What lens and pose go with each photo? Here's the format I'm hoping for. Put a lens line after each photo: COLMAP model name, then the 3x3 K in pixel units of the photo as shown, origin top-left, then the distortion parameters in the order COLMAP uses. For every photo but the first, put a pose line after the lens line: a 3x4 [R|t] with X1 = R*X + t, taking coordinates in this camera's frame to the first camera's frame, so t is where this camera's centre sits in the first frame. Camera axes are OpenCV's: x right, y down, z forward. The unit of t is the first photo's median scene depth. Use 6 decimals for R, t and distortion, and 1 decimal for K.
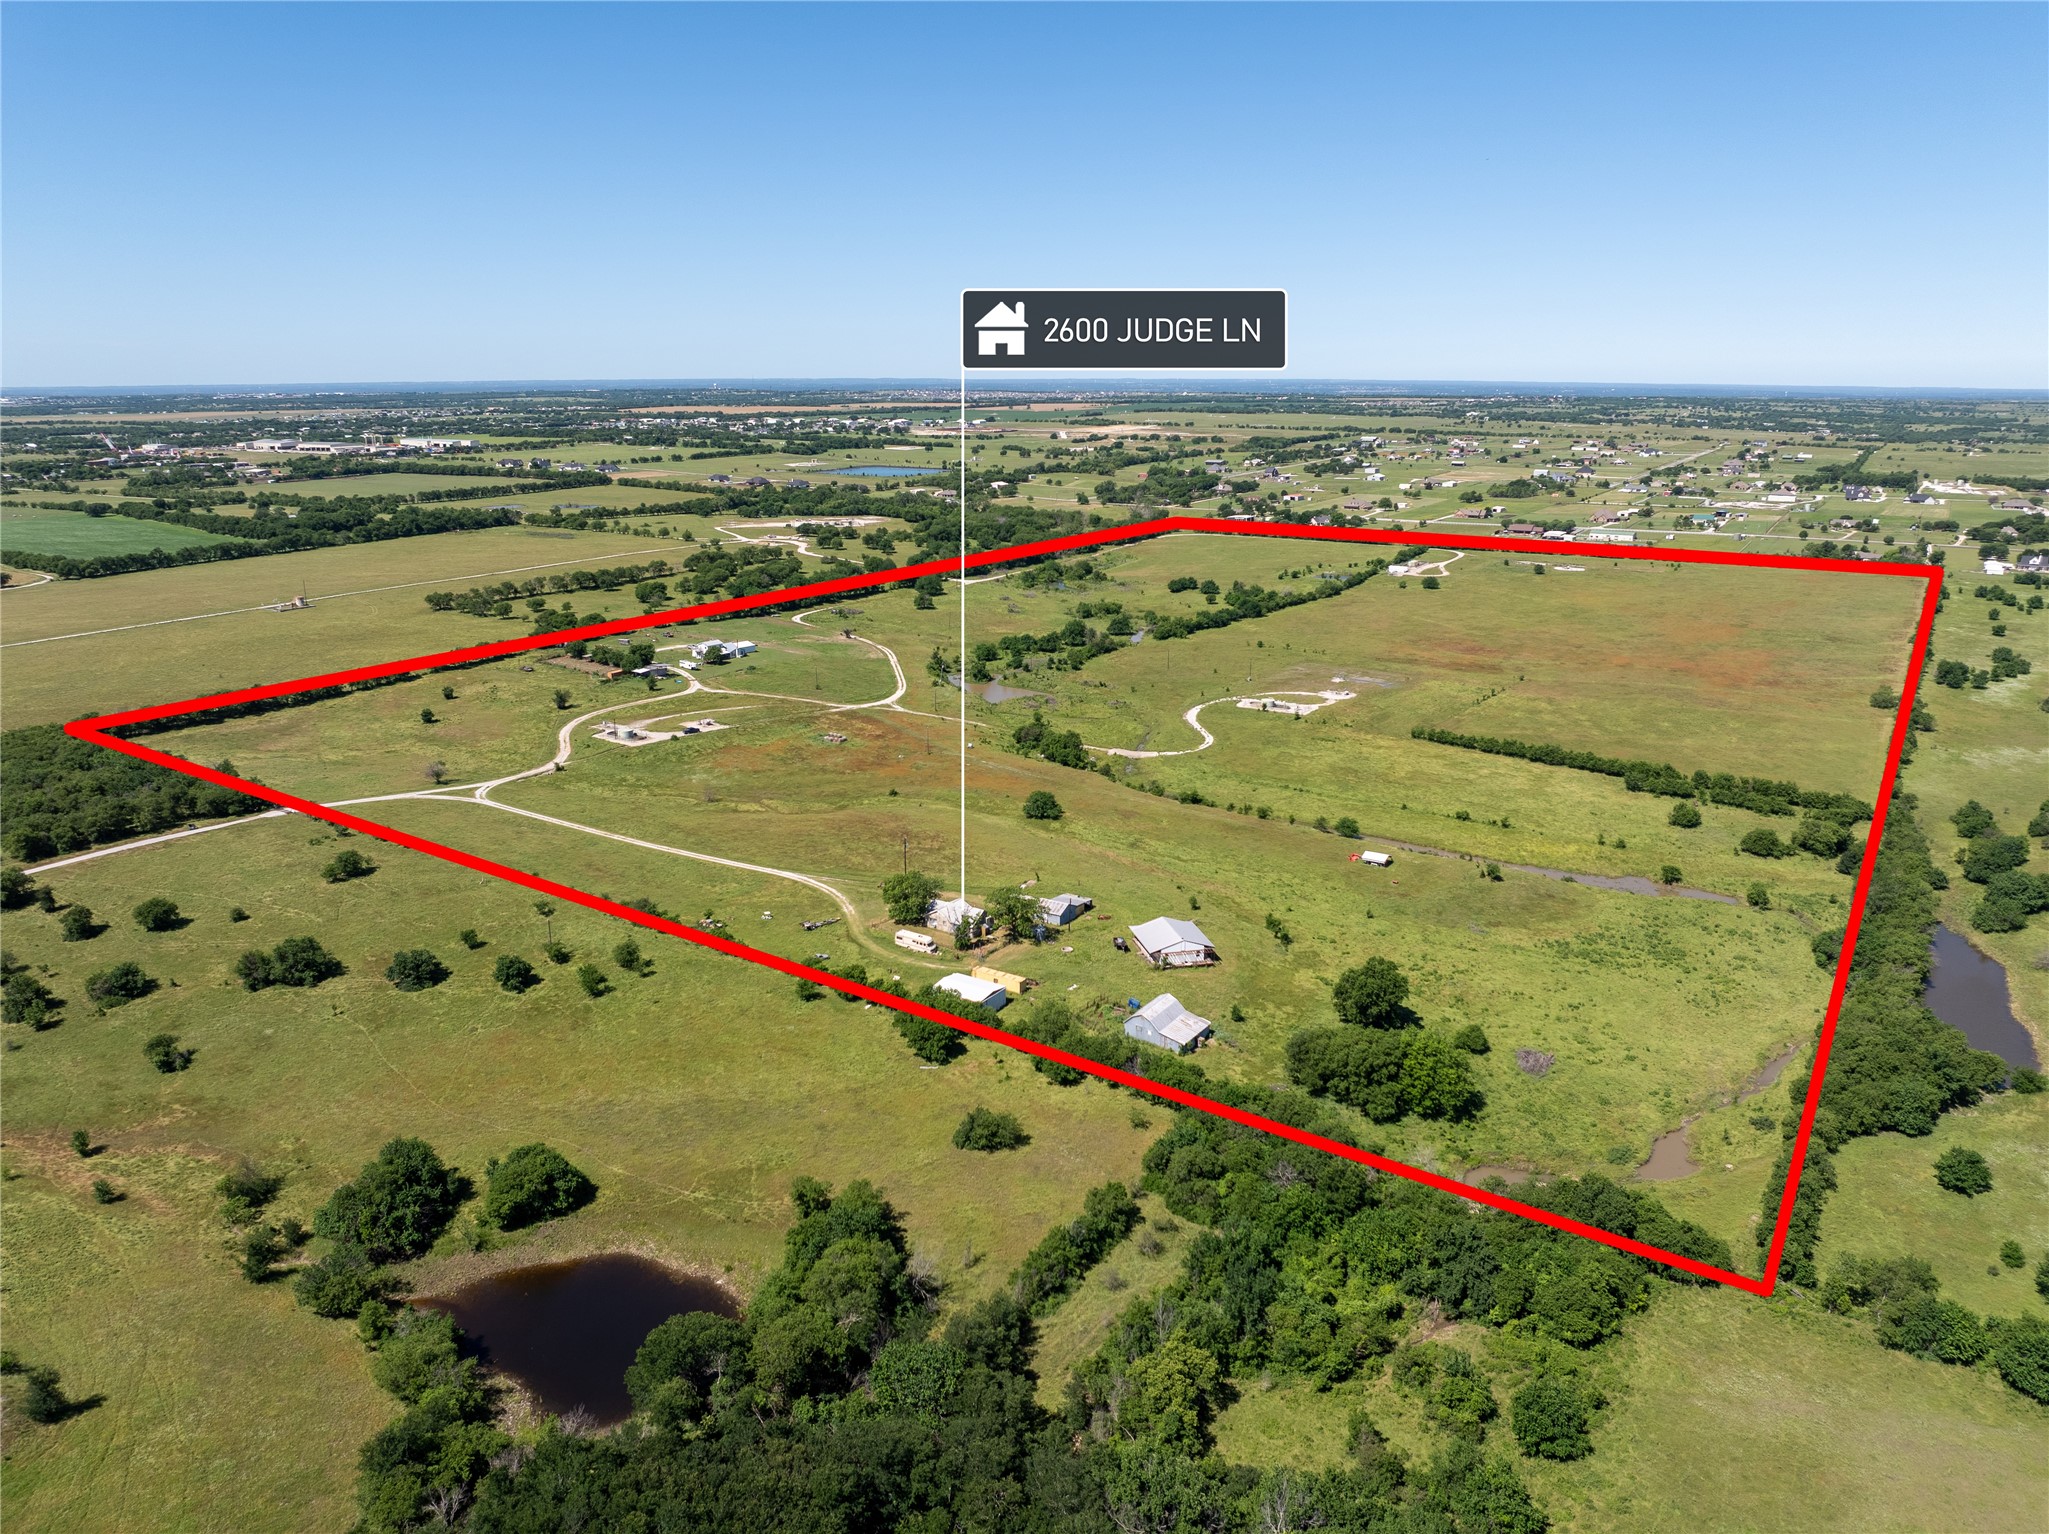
lens RADIAL K [[1443.3, 0, 1038.4], [0, 1443.3, 760.0], [0, 0, 1]] dist [-0.034539, -0.000073]
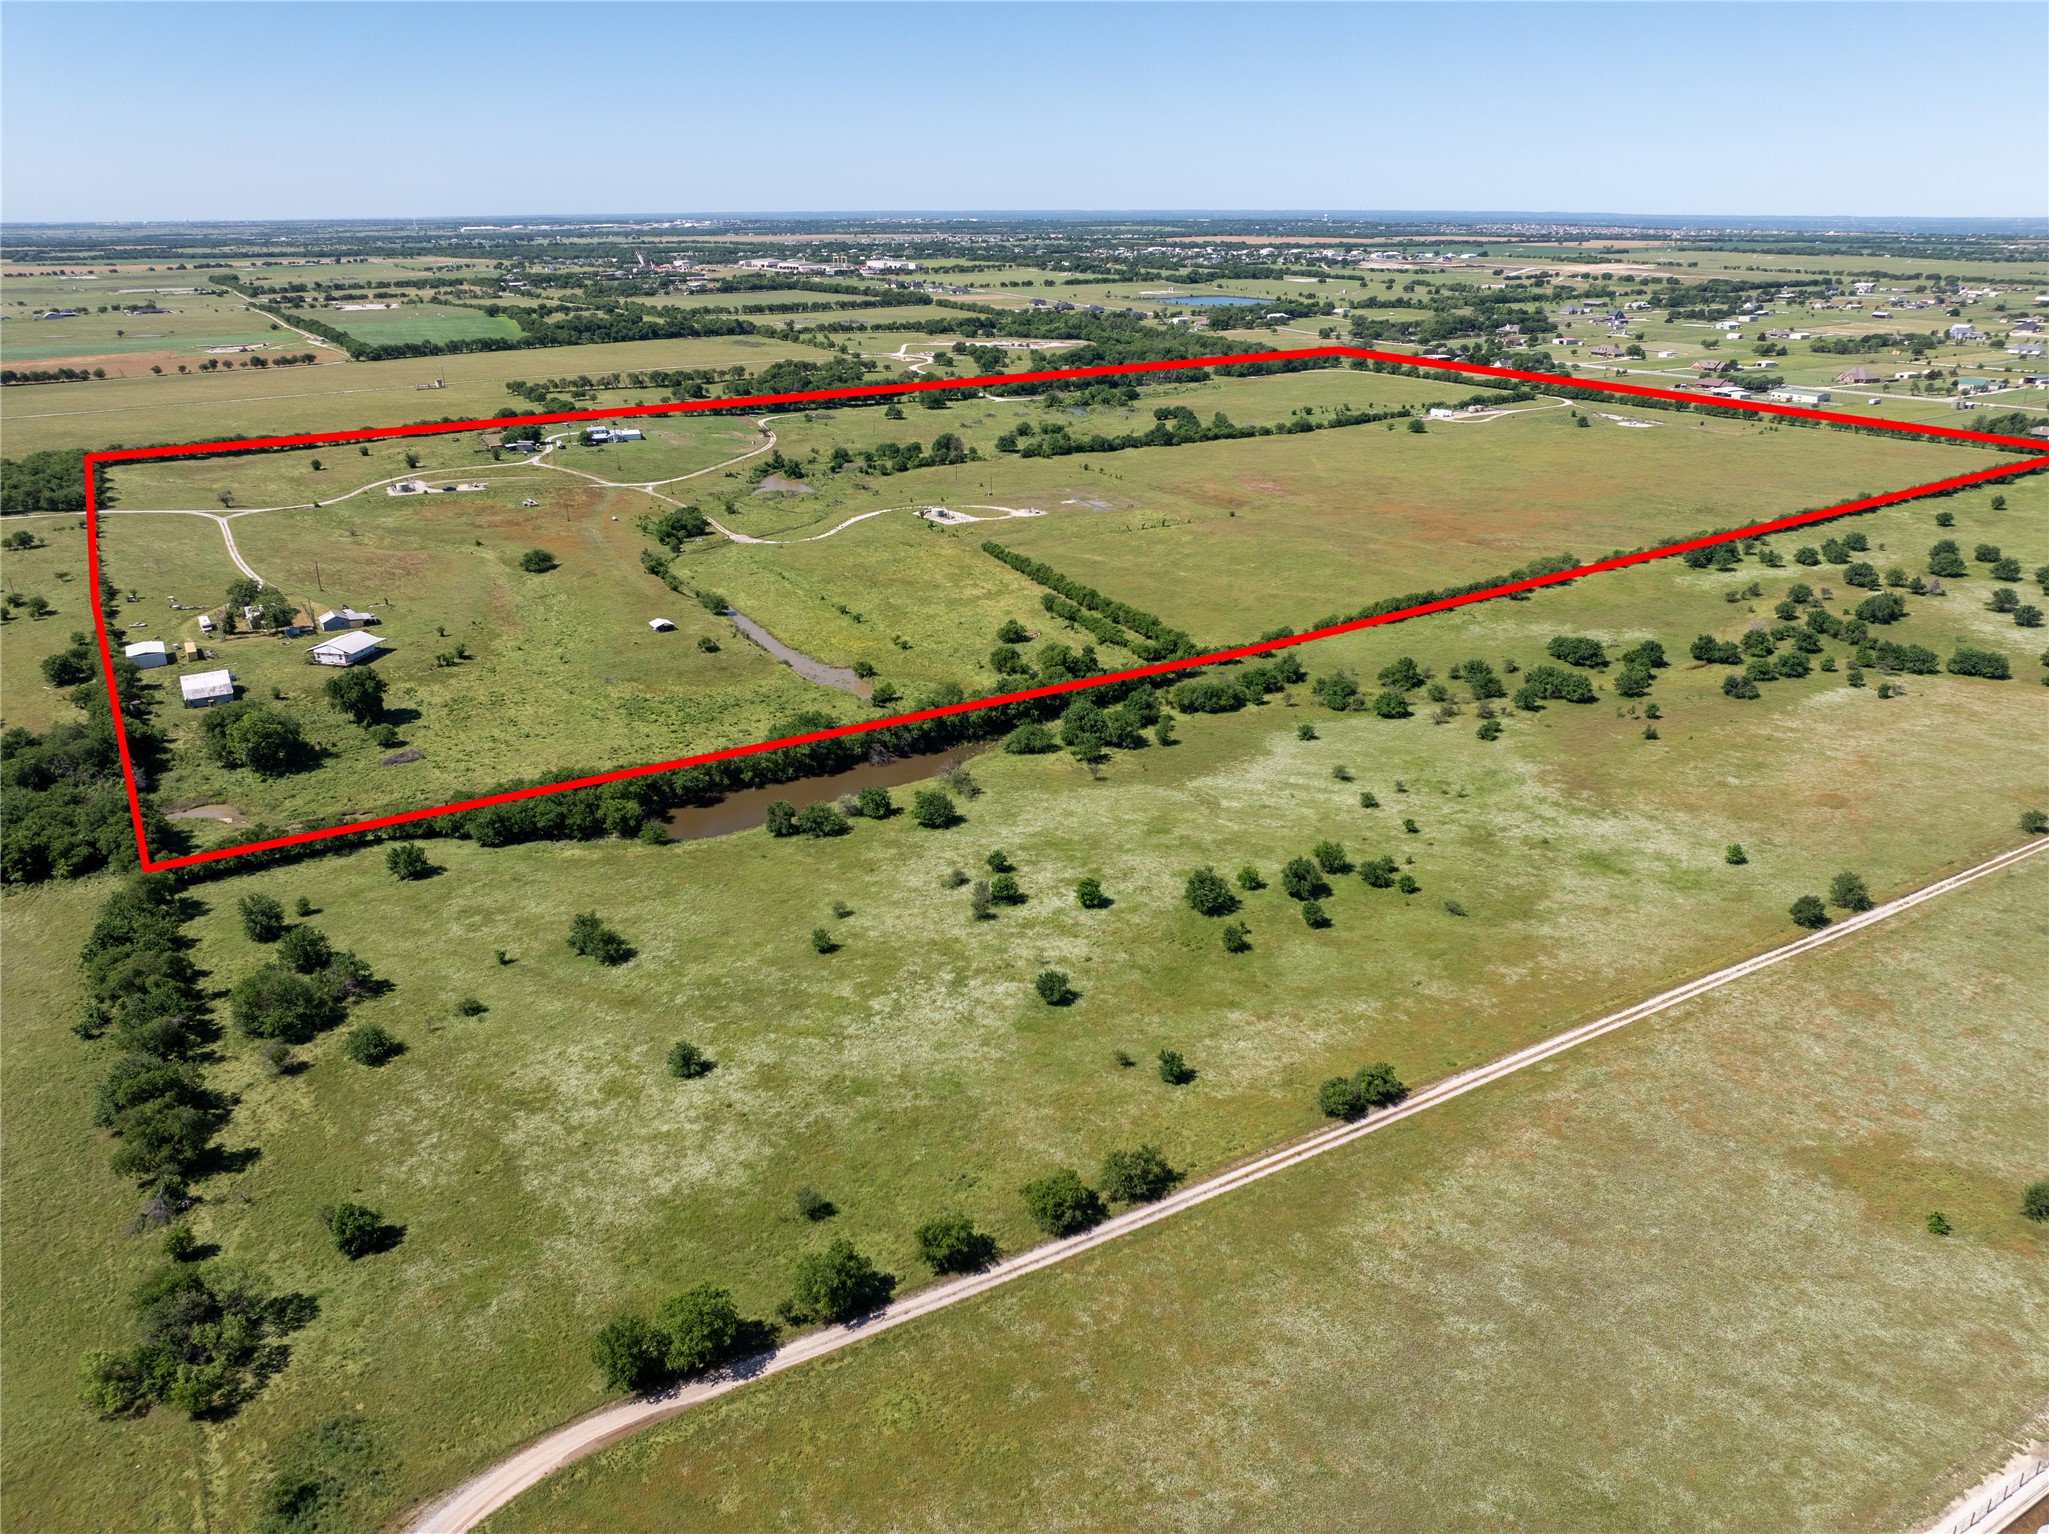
lens RADIAL K [[1443.3, 0, 1038.4], [0, 1443.3, 760.0], [0, 0, 1]] dist [-0.034539, -0.000073]
pose [[0.907902, 0.151416, -0.390879, 0.379608], [-0.108881, 0.985660, 0.128919, -0.002387], [0.404794, -0.074486, 0.911369, 0.026159]]
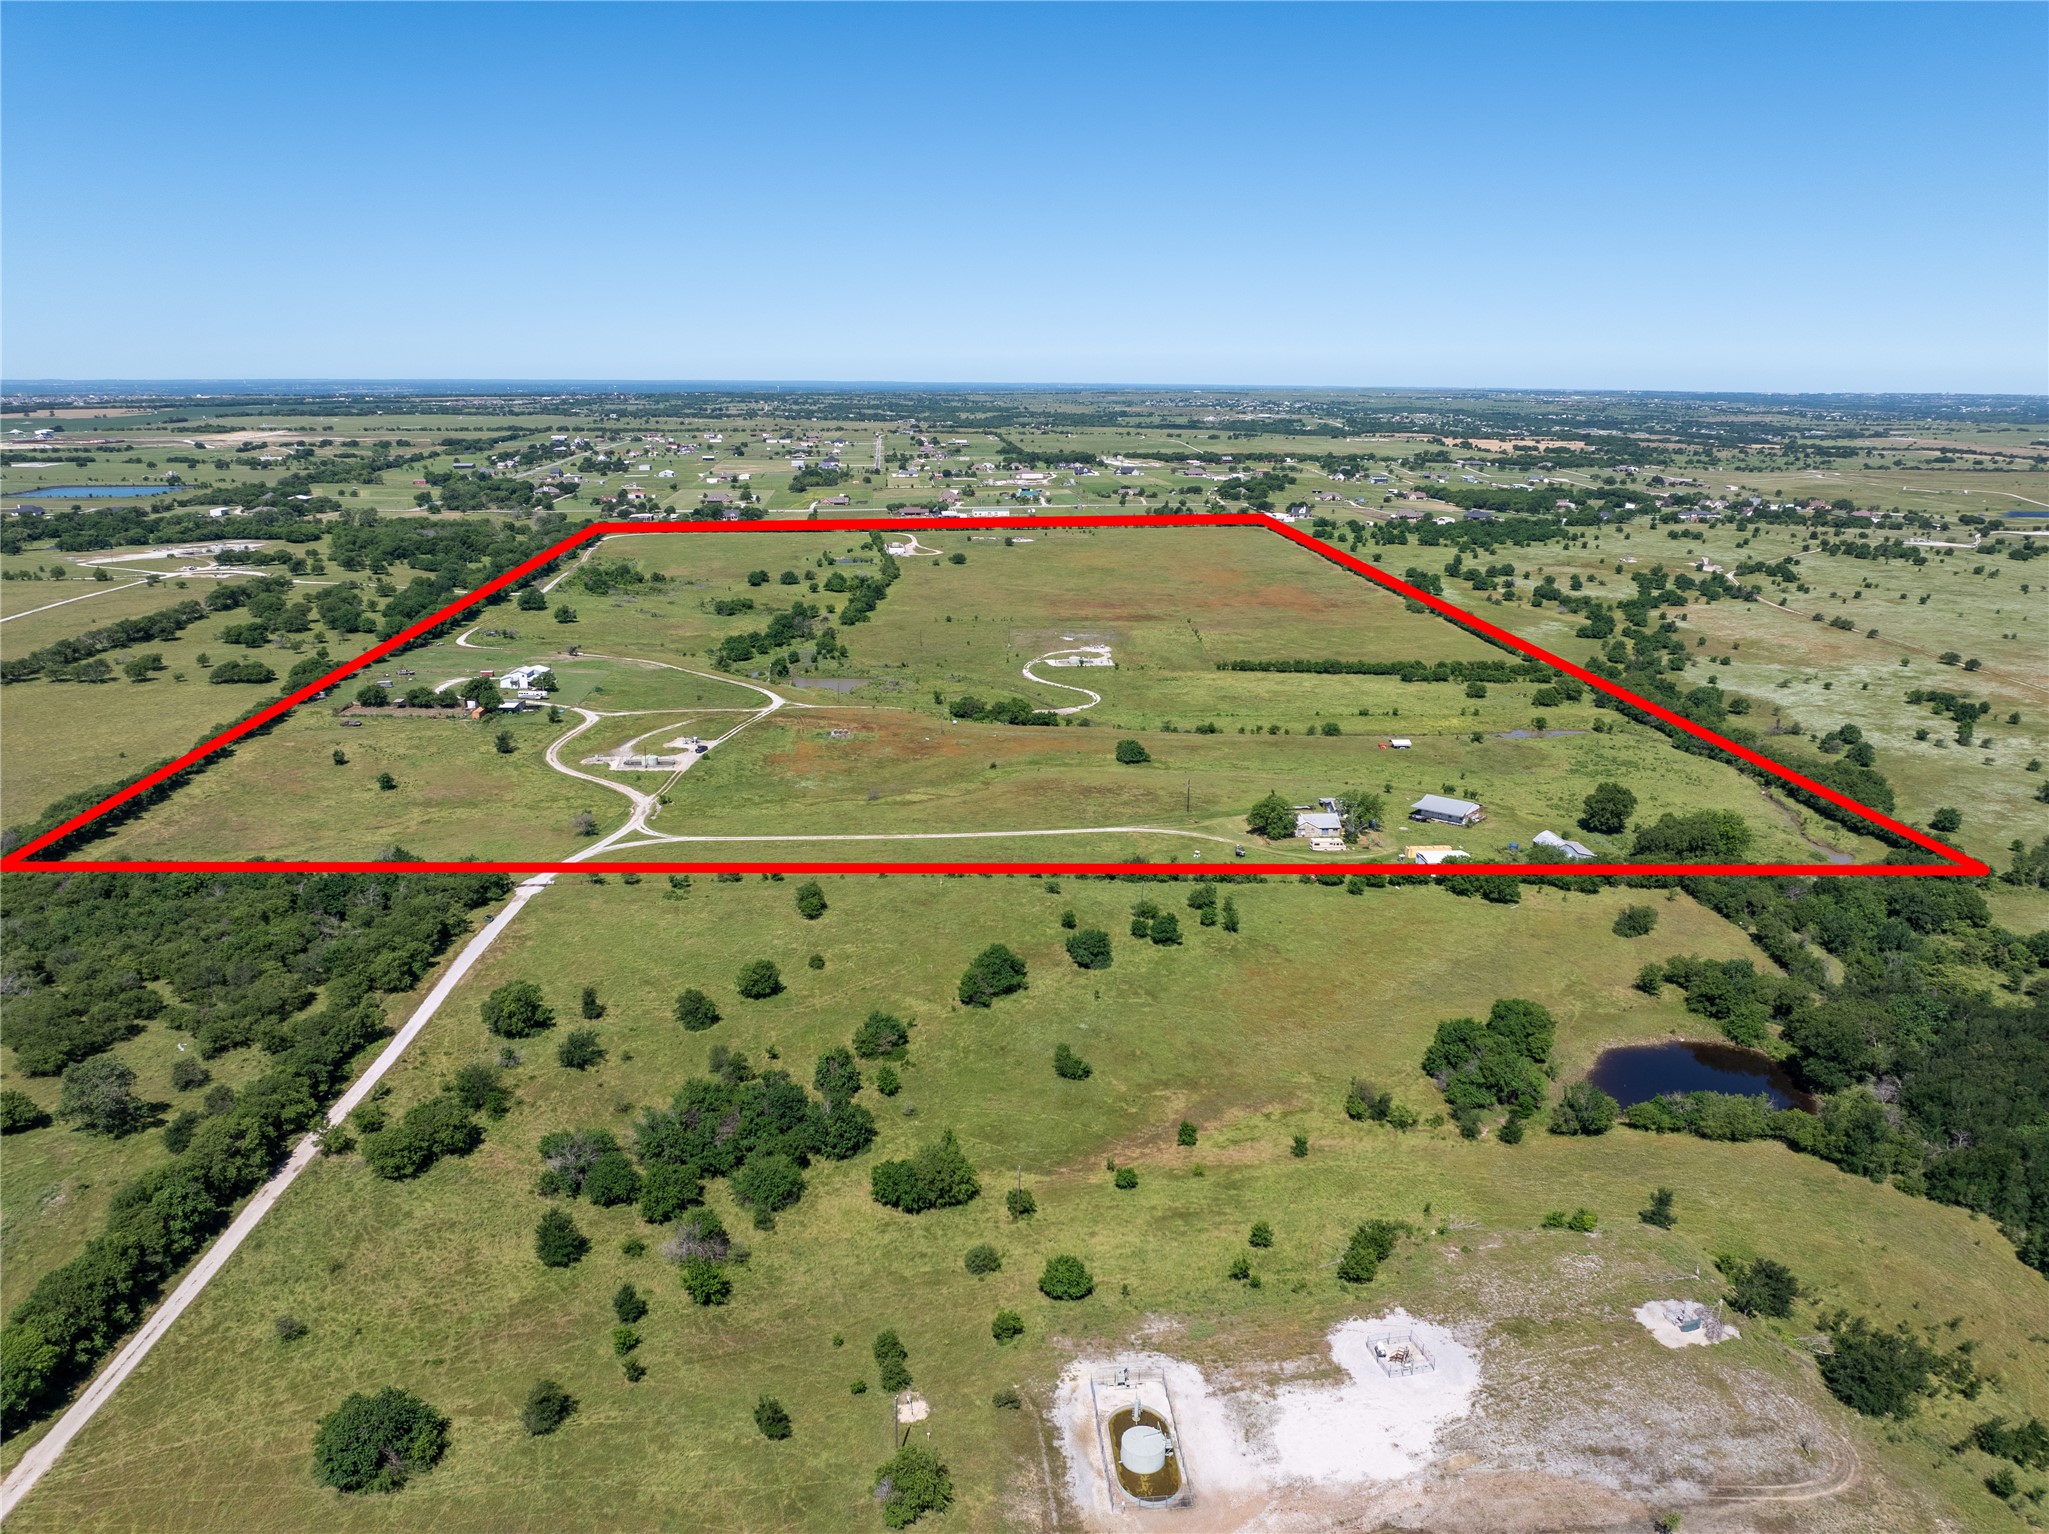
lens RADIAL K [[1443.3, 0, 1038.4], [0, 1443.3, 760.0], [0, 0, 1]] dist [-0.034539, -0.000073]
pose [[0.784898, -0.154607, 0.600027, -0.320585], [0.154009, 0.986659, 0.052769, -0.014610], [-0.600181, 0.050991, 0.798238, 0.056932]]
